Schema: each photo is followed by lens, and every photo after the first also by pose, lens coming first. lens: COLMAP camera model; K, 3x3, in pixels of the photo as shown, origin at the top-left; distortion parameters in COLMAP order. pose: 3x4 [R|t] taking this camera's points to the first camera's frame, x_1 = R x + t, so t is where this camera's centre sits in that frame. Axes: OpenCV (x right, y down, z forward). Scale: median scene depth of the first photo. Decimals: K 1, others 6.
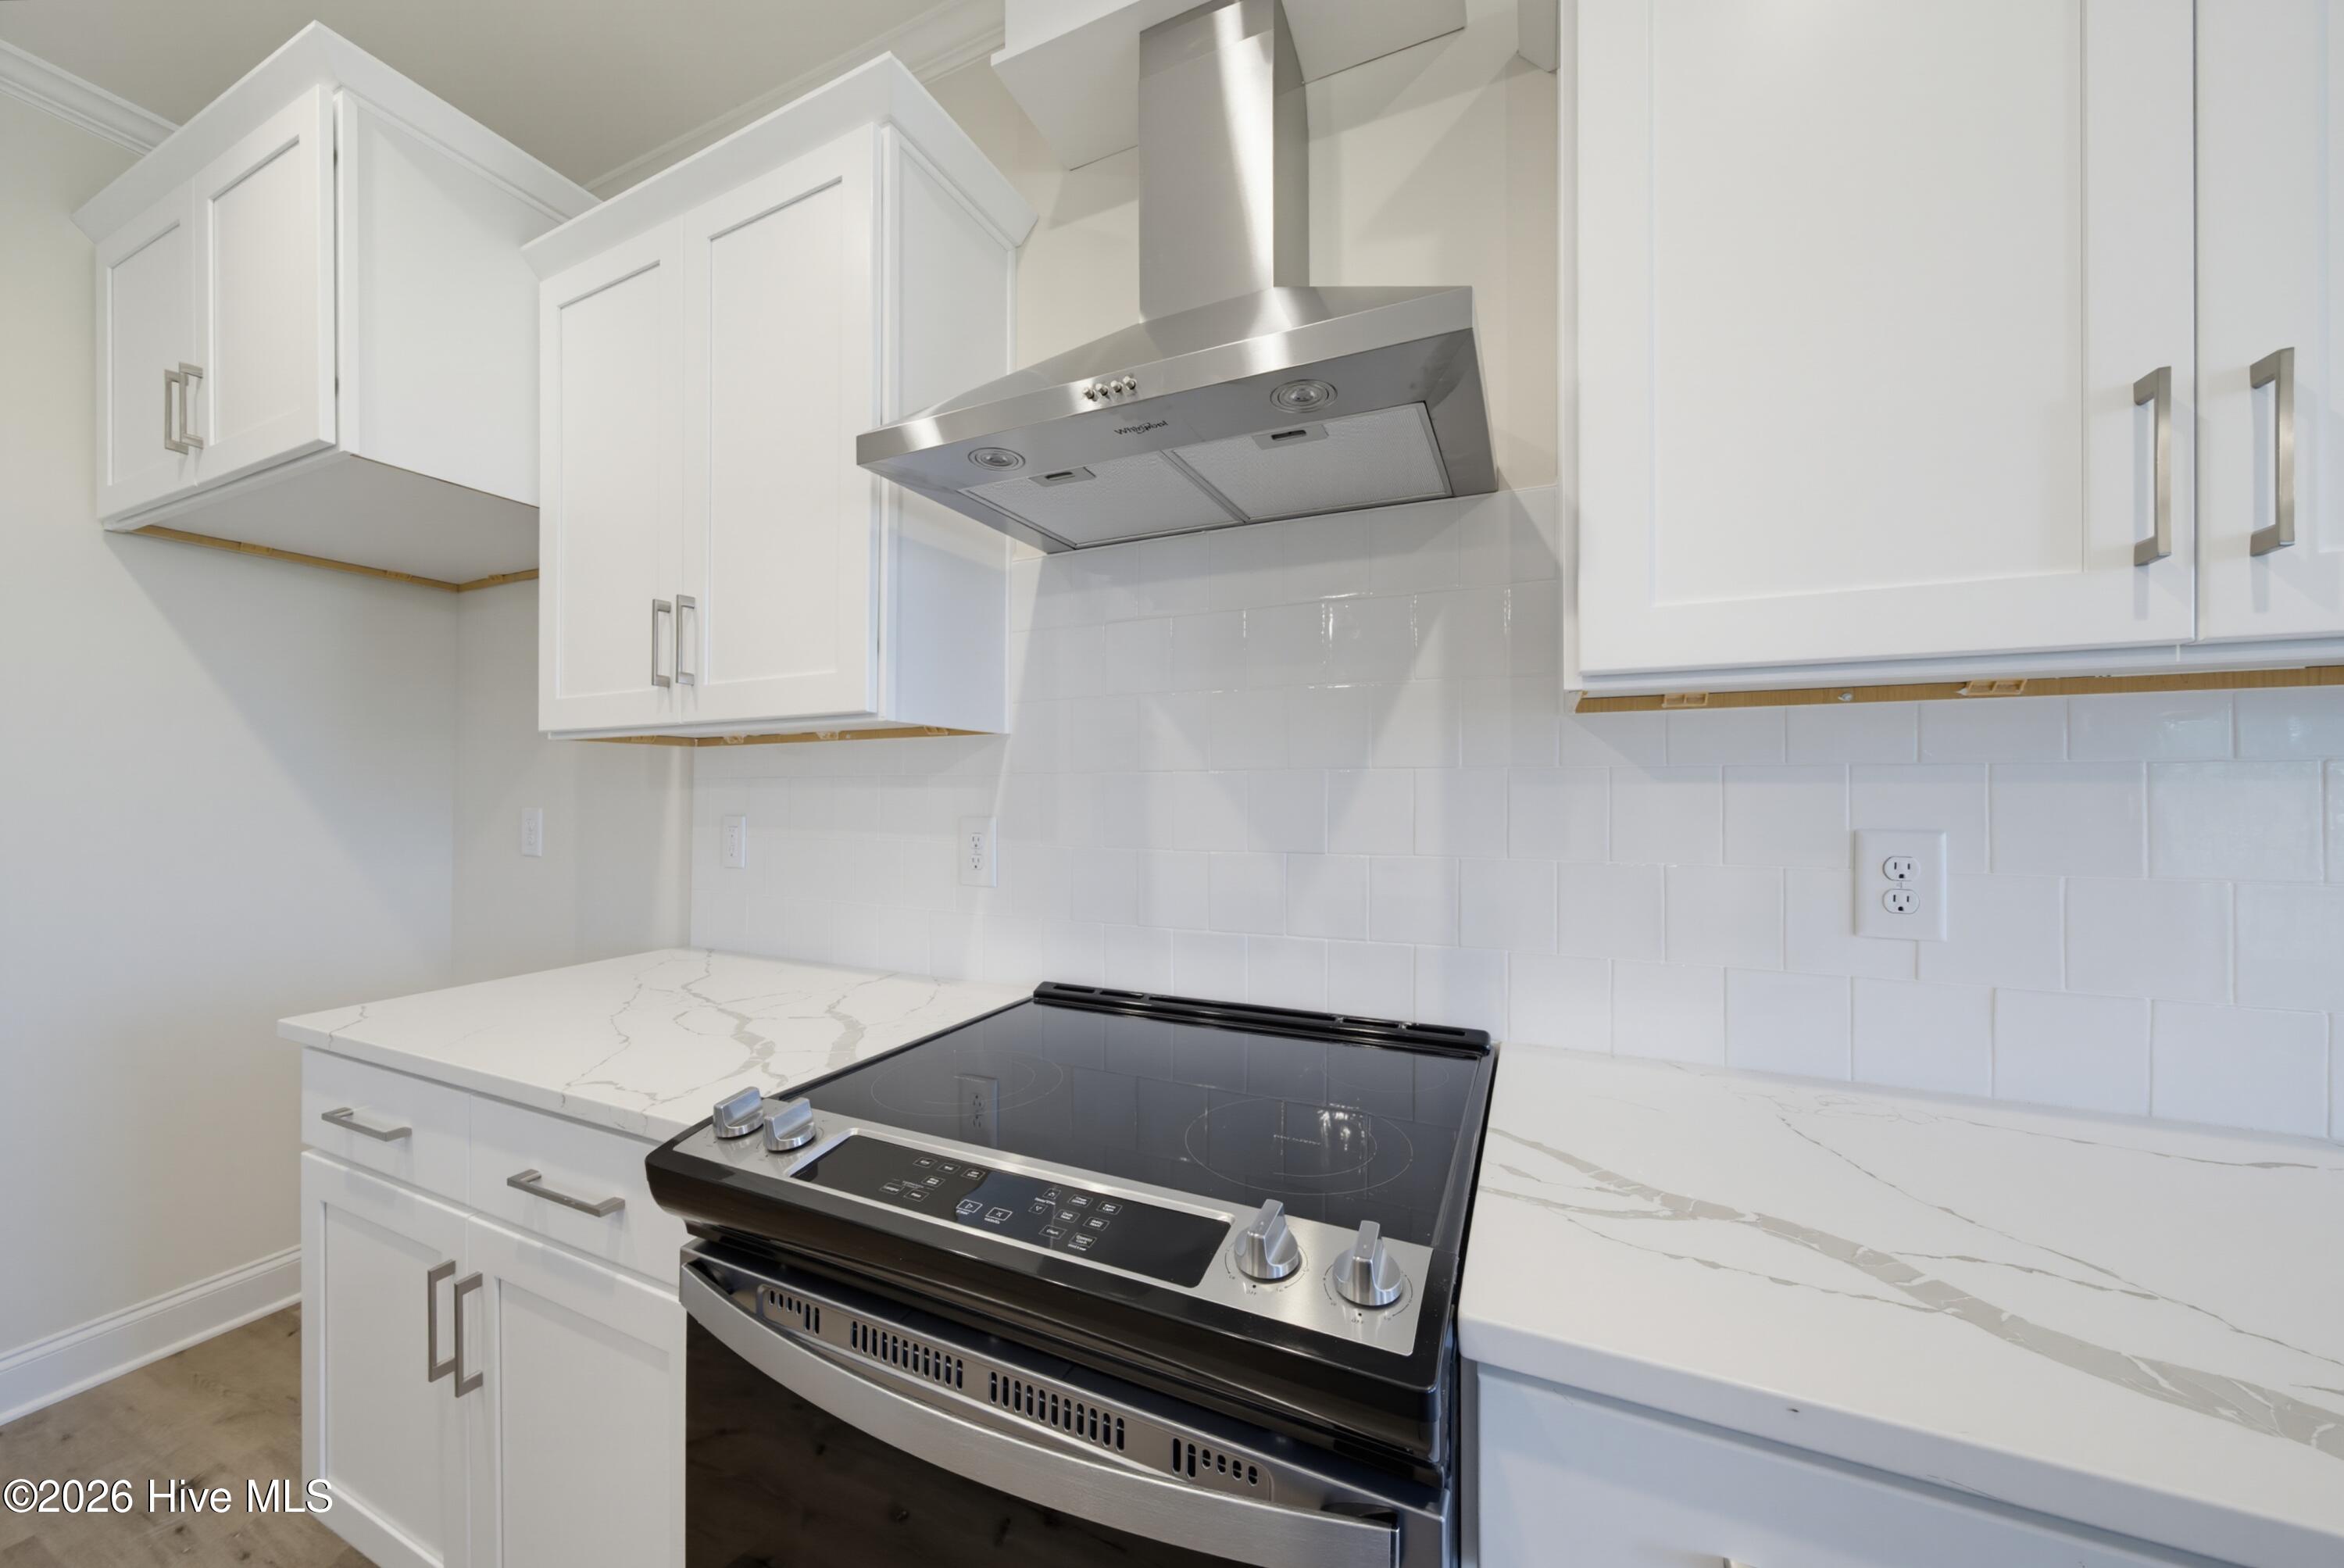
lens RADIAL K [[804.2, 0, 1182.3], [0, 804.2, 792.4], [0, 0, 1]] dist [-0.002544, 0.000113]
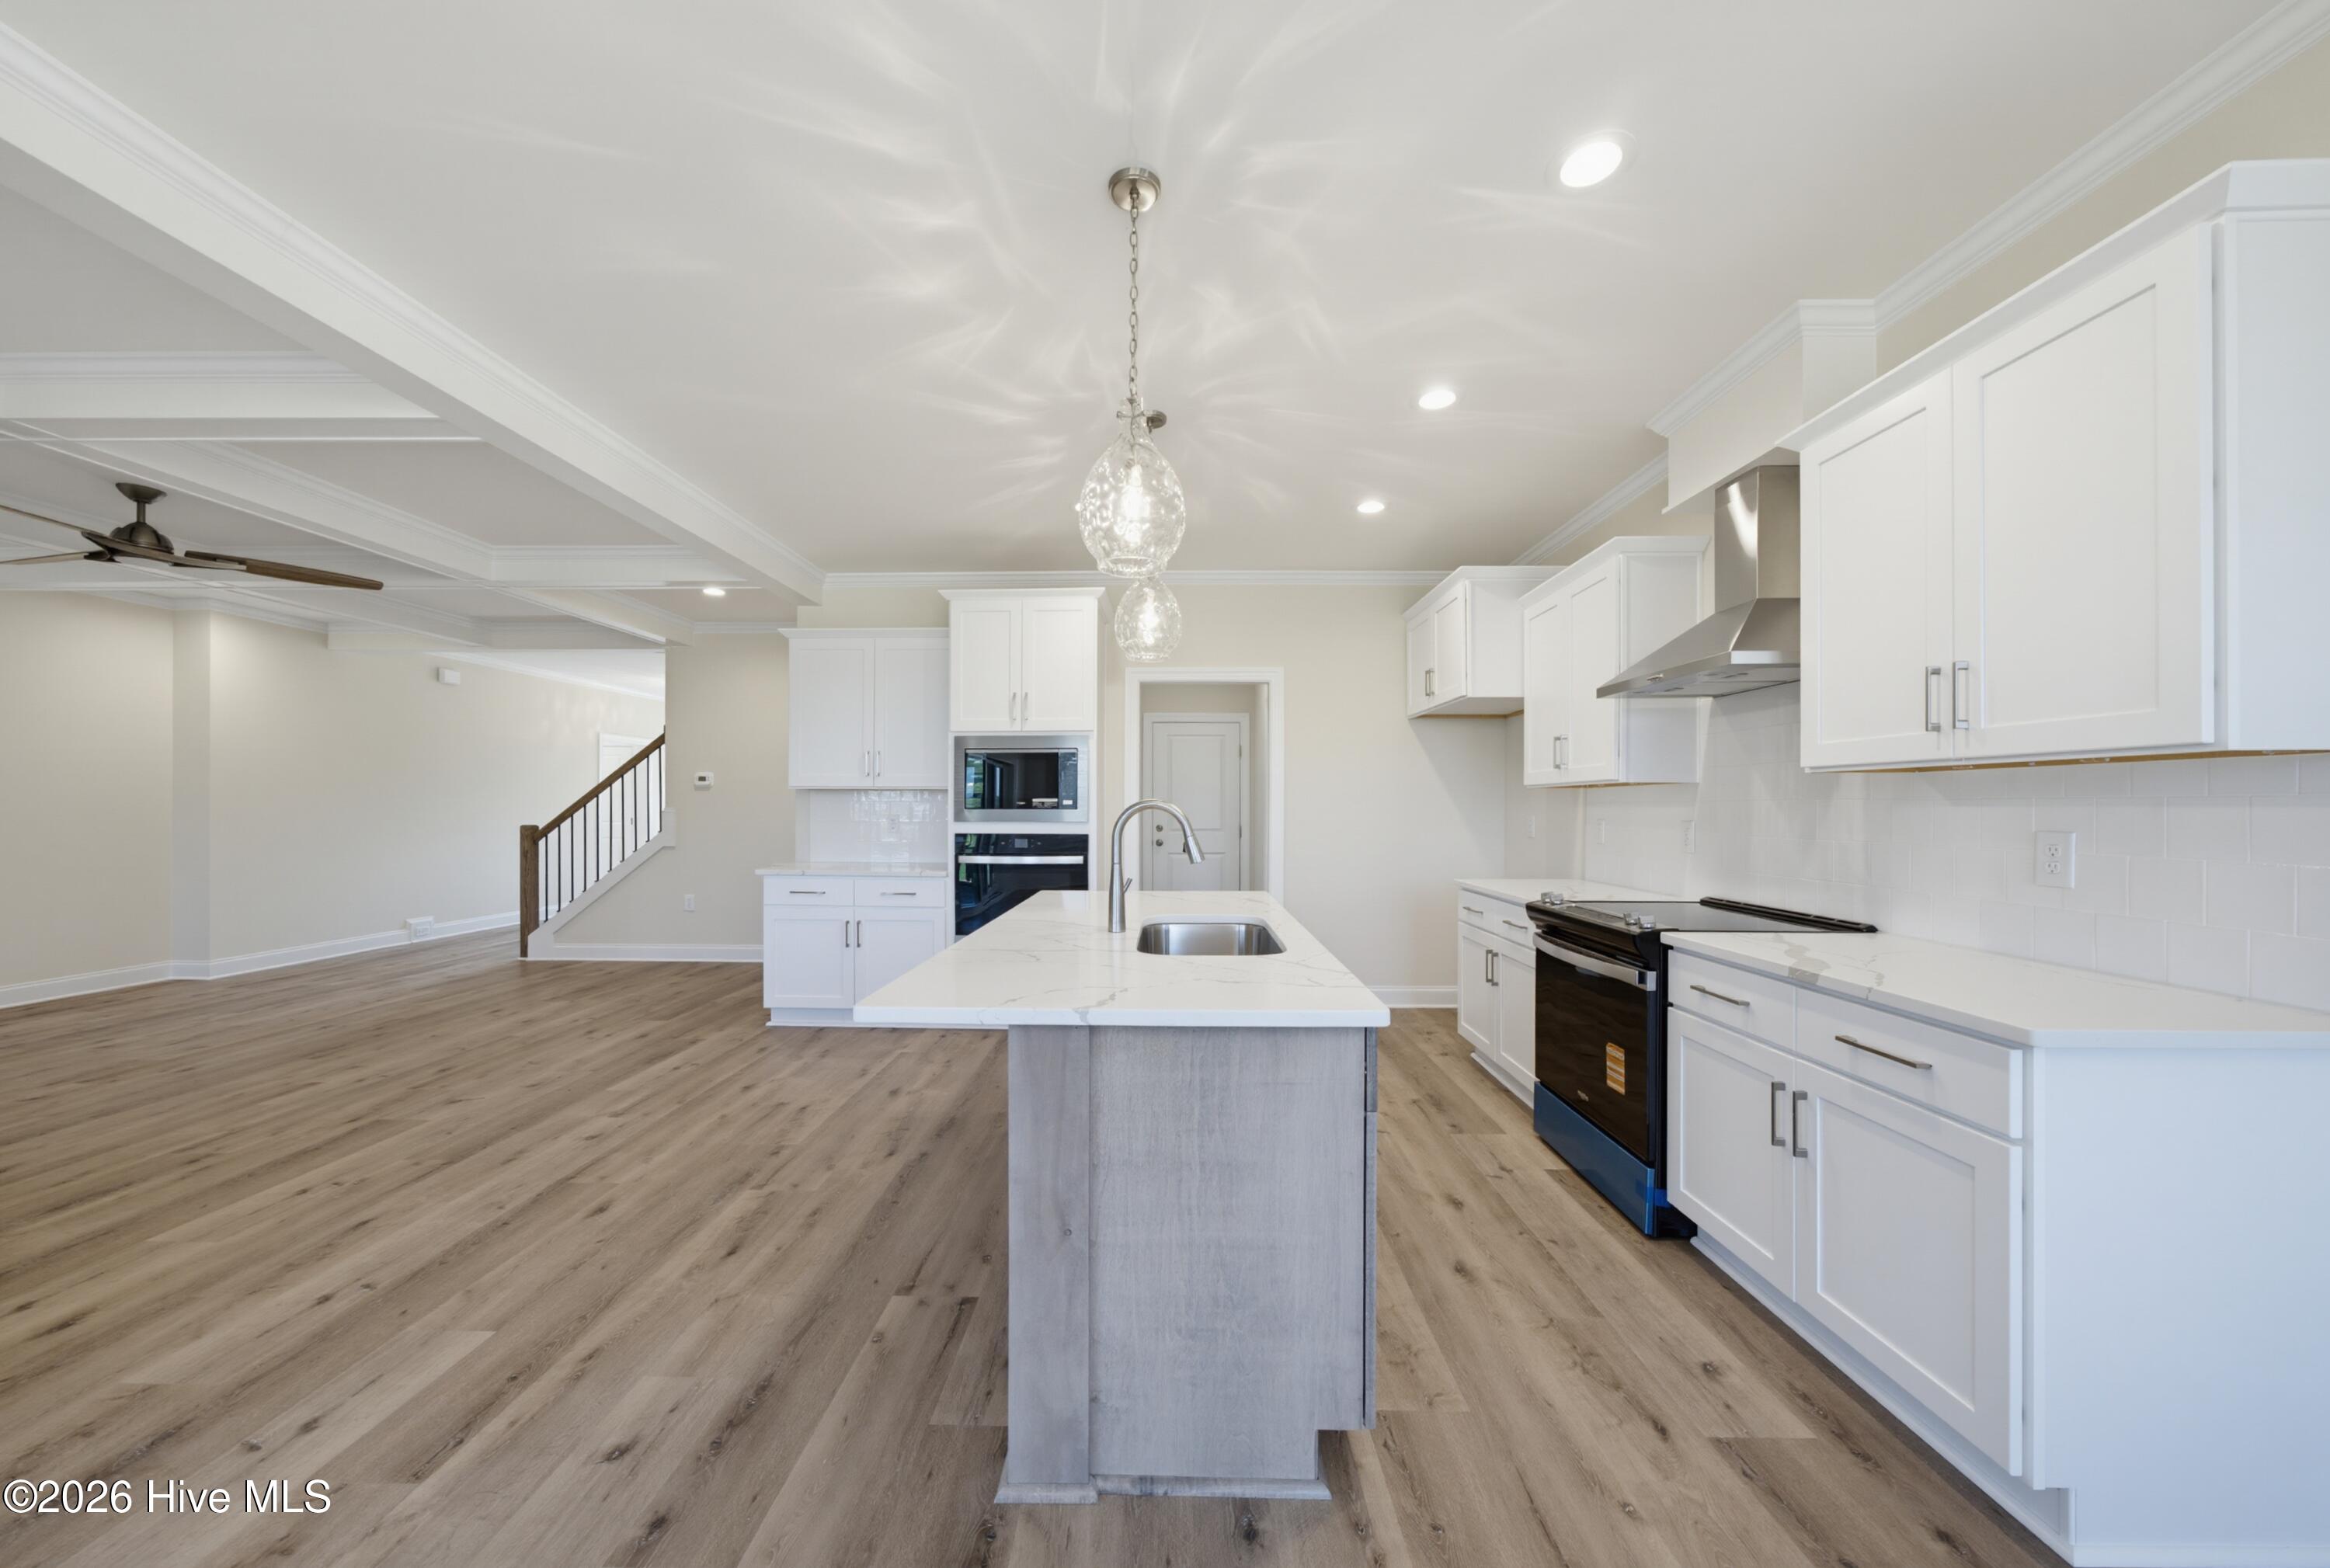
lens RADIAL K [[819.6, 0, 1157.5], [0, 819.6, 796.1], [0, 0, 1]] dist [0.003165, 0.000237]
pose [[0.390366, -0.008996, -0.920616, 1.267337], [-0.005254, 0.999914, -0.011999, -0.003533], [0.920645, 0.009521, 0.390285, -1.211341]]
